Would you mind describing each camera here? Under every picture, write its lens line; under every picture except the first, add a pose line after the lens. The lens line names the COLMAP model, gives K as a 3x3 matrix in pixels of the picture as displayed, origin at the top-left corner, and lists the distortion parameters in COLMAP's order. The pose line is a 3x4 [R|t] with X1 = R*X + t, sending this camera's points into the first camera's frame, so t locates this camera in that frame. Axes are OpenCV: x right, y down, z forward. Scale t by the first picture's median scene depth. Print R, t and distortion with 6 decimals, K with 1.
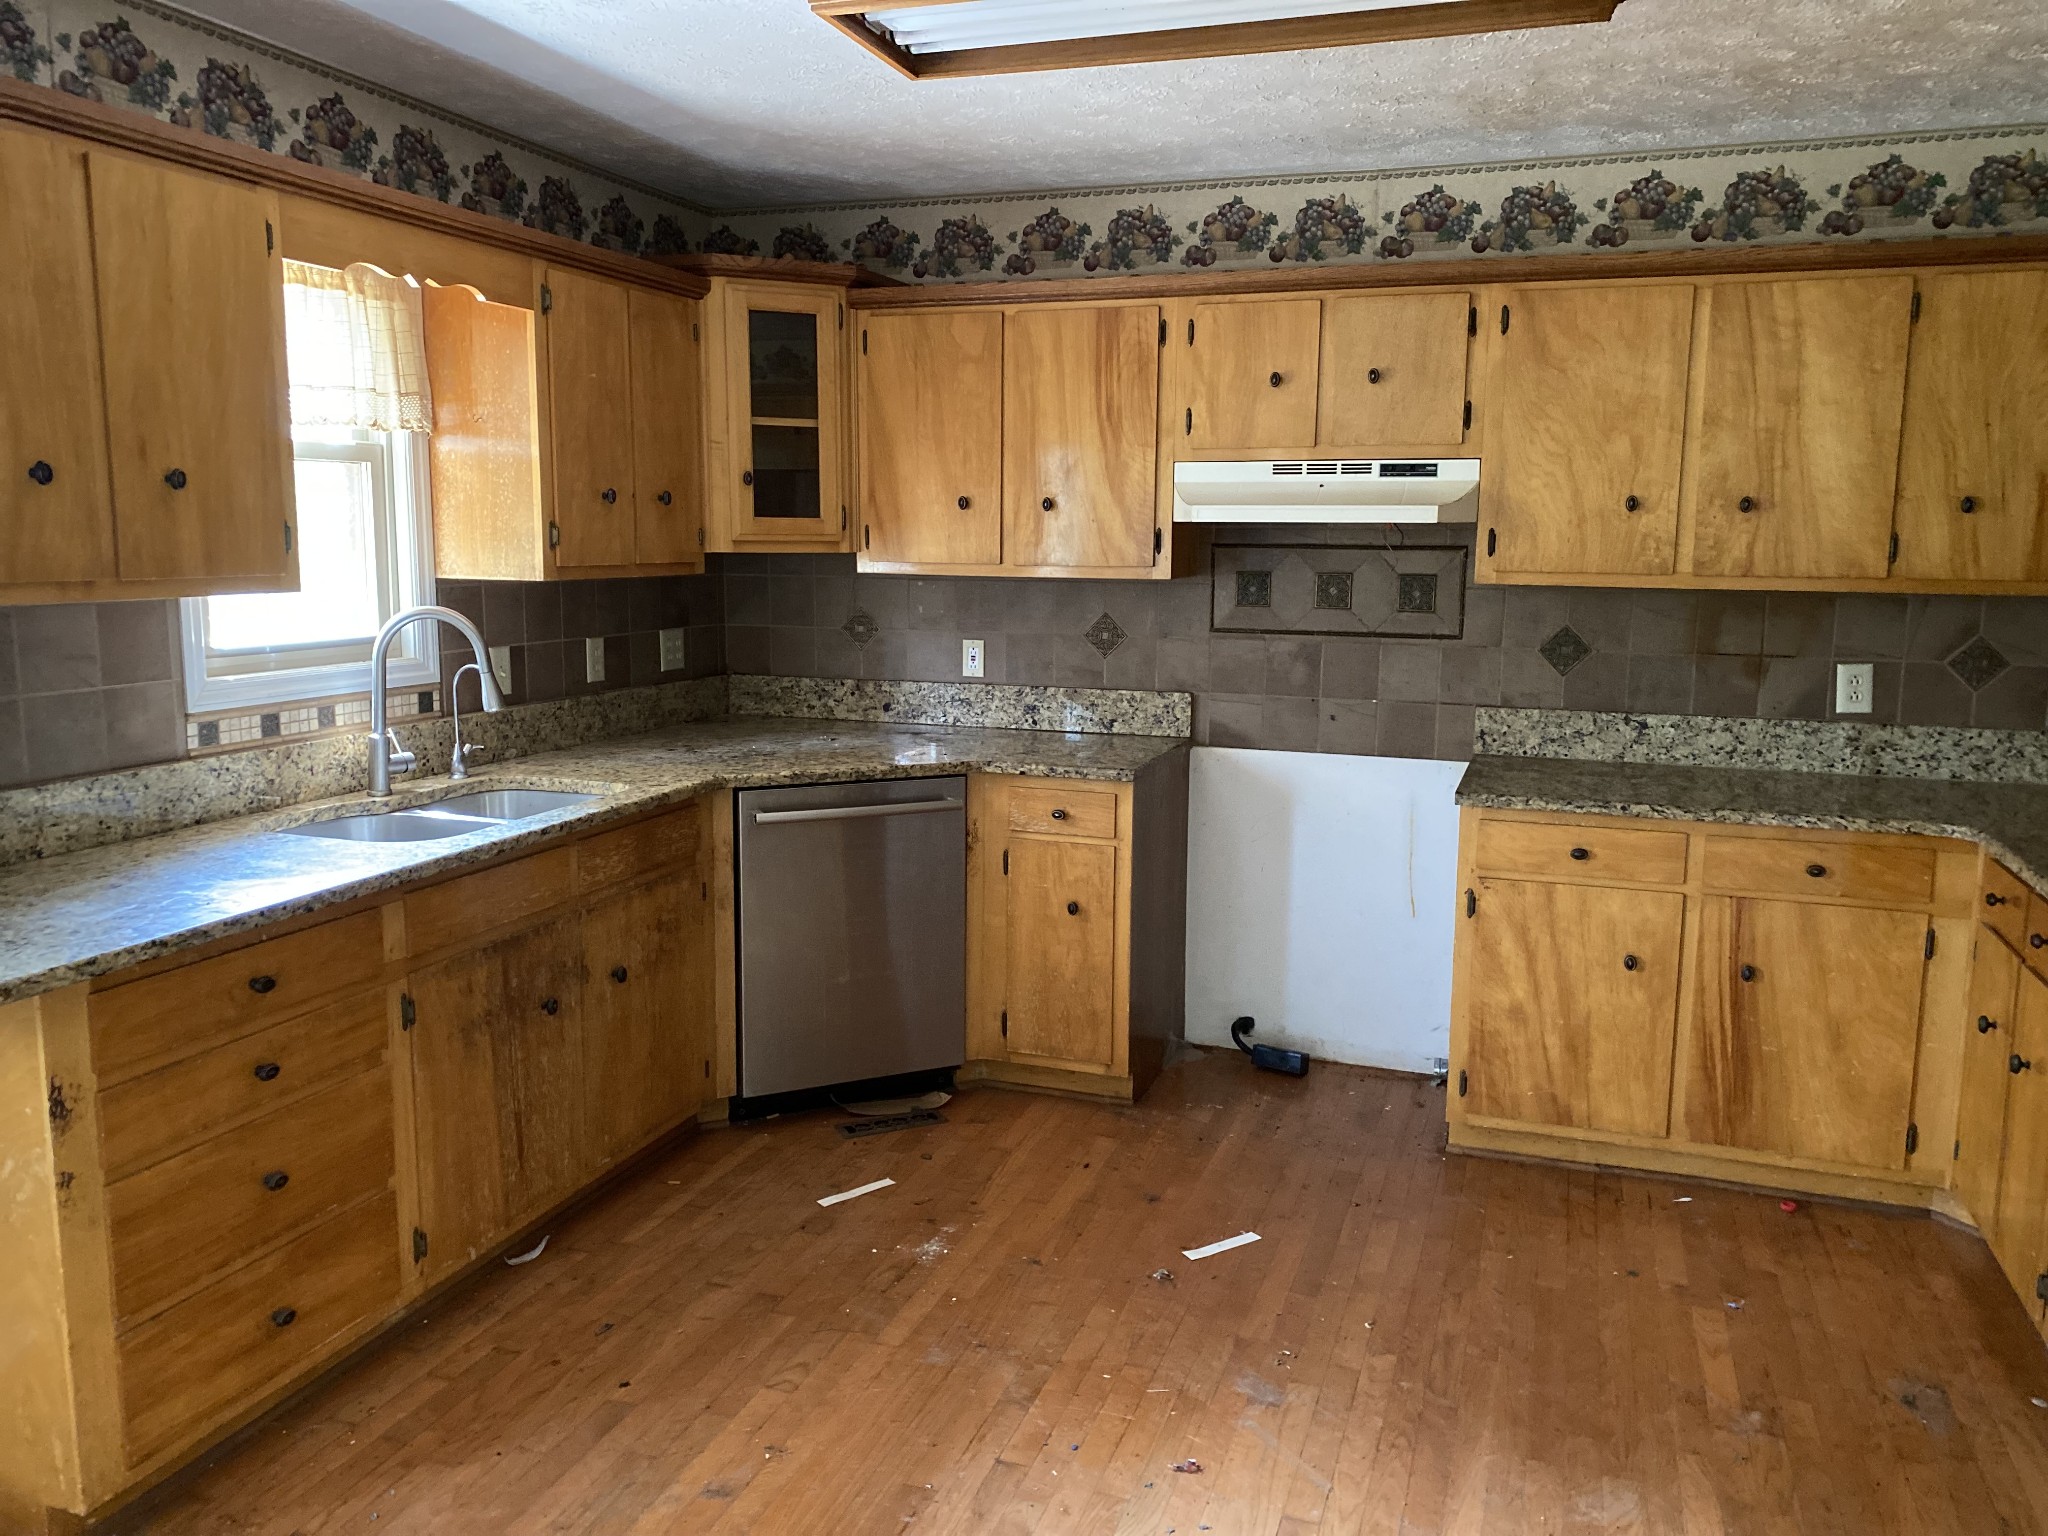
lens RADIAL K [[1594.9, 0, 1042.5], [0, 1594.9, 762.3], [0, 0, 1]] dist [0.064164, -0.023472]
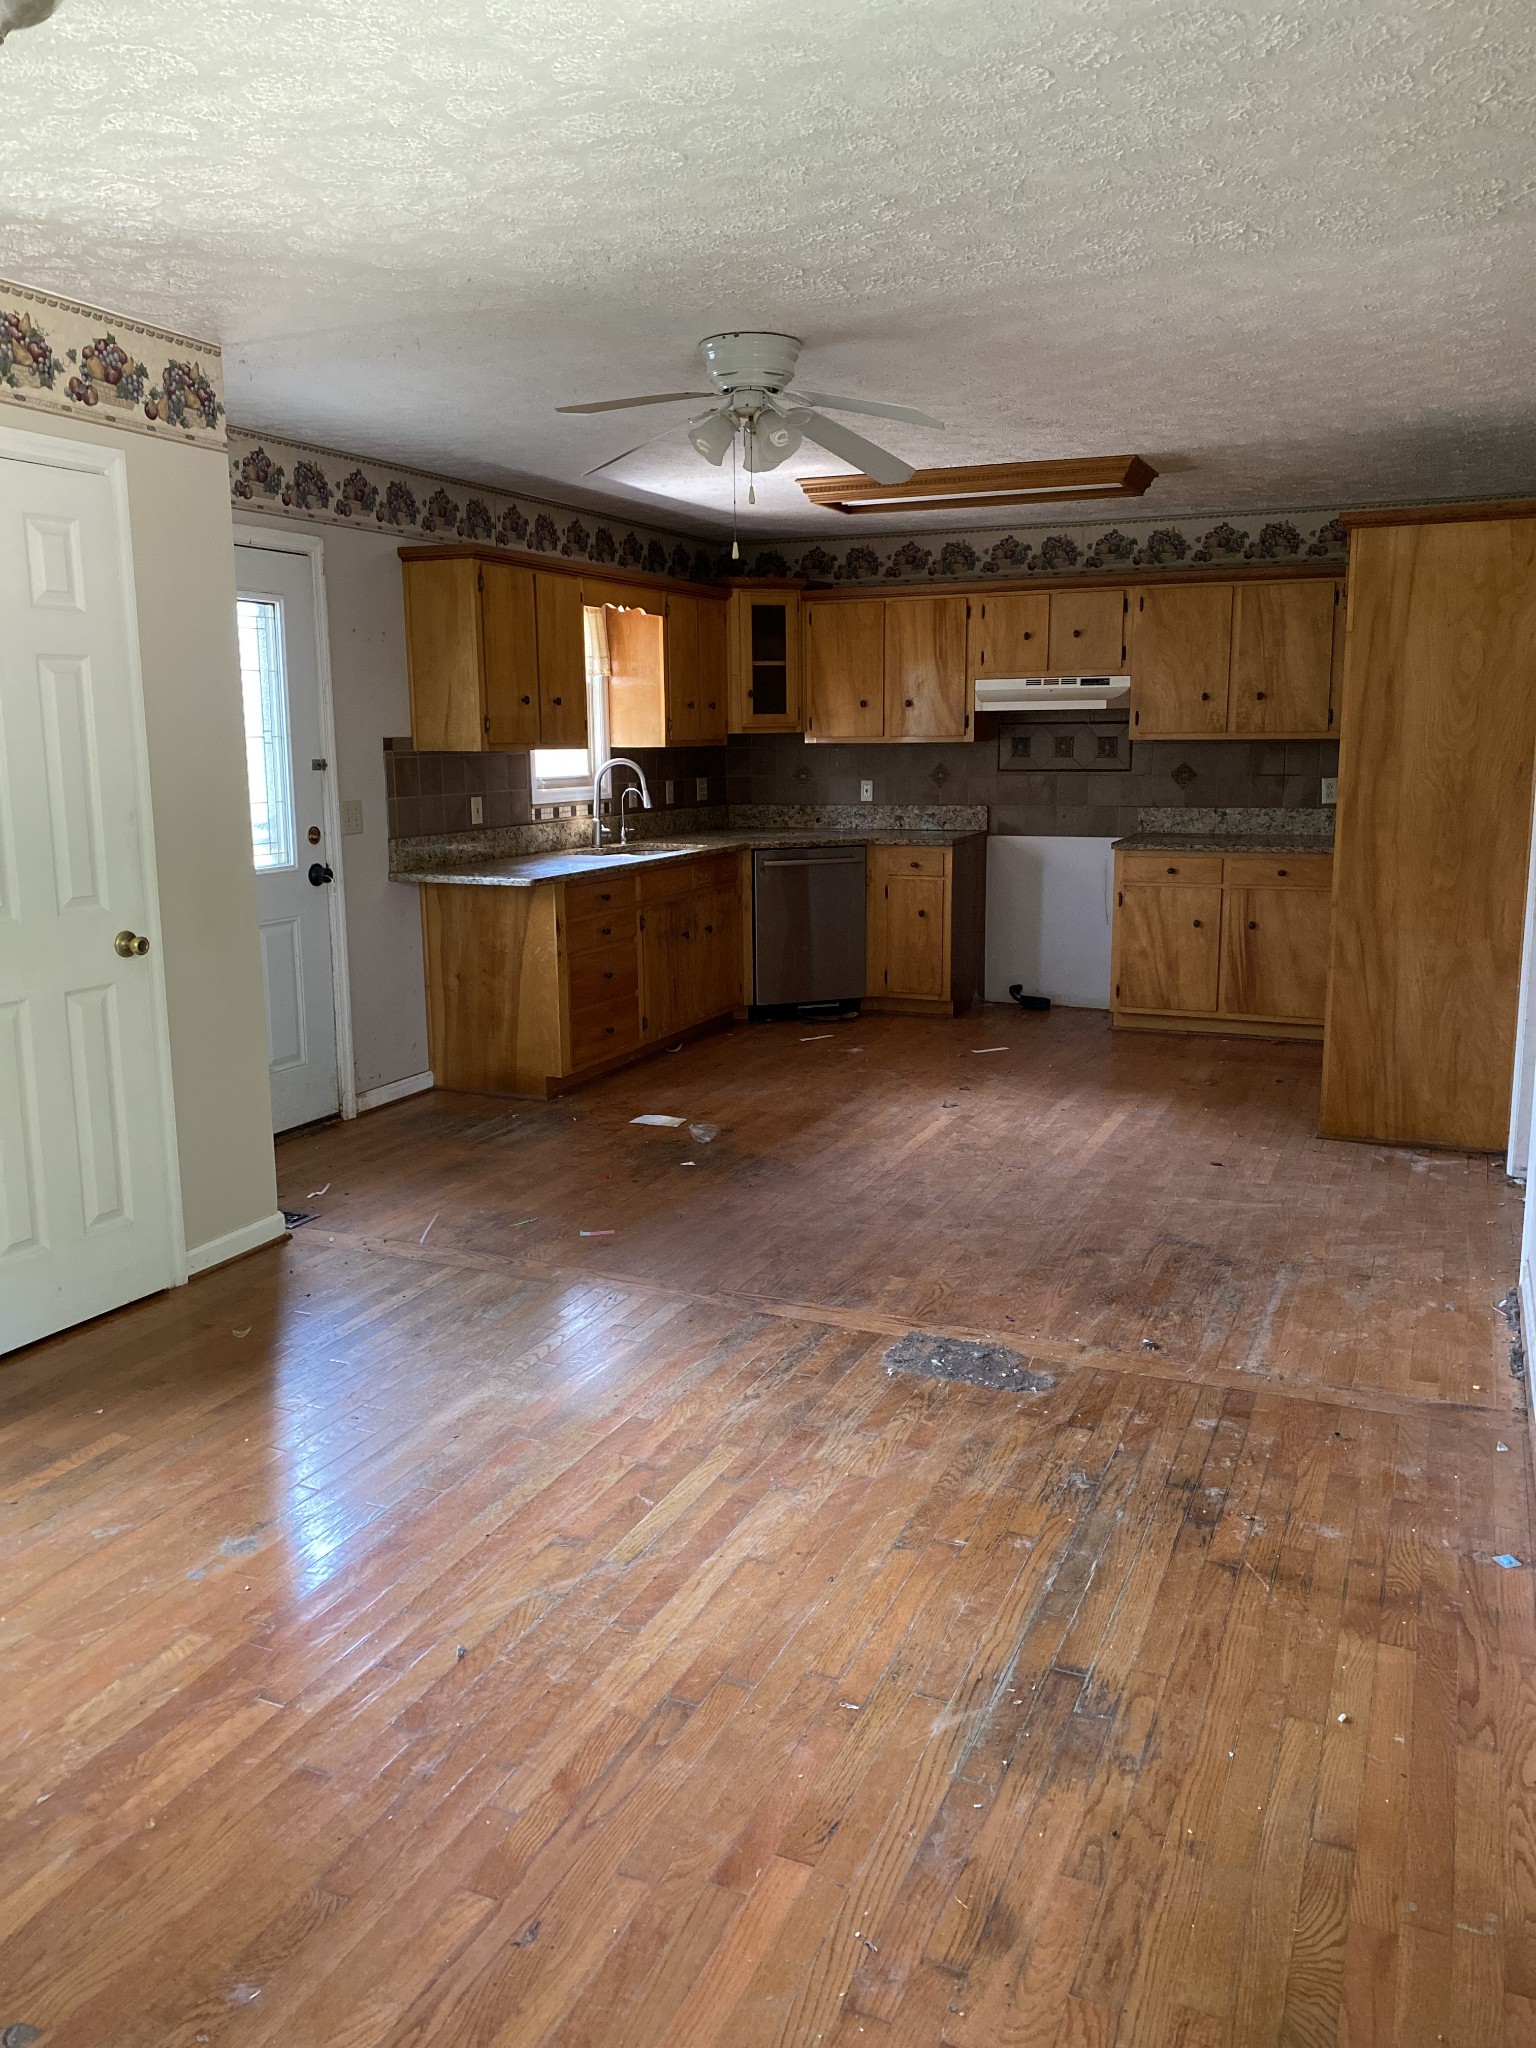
lens RADIAL K [[1594.9, 0, 756.8], [0, 1594.9, 1027.3], [0, 0, 1]] dist [0.064164, -0.023472]
pose [[0.995939, -0.002760, -0.089994, -0.006384], [0.006072, 0.999313, 0.036550, 0.159937], [0.089831, -0.036948, 0.995271, -0.968463]]
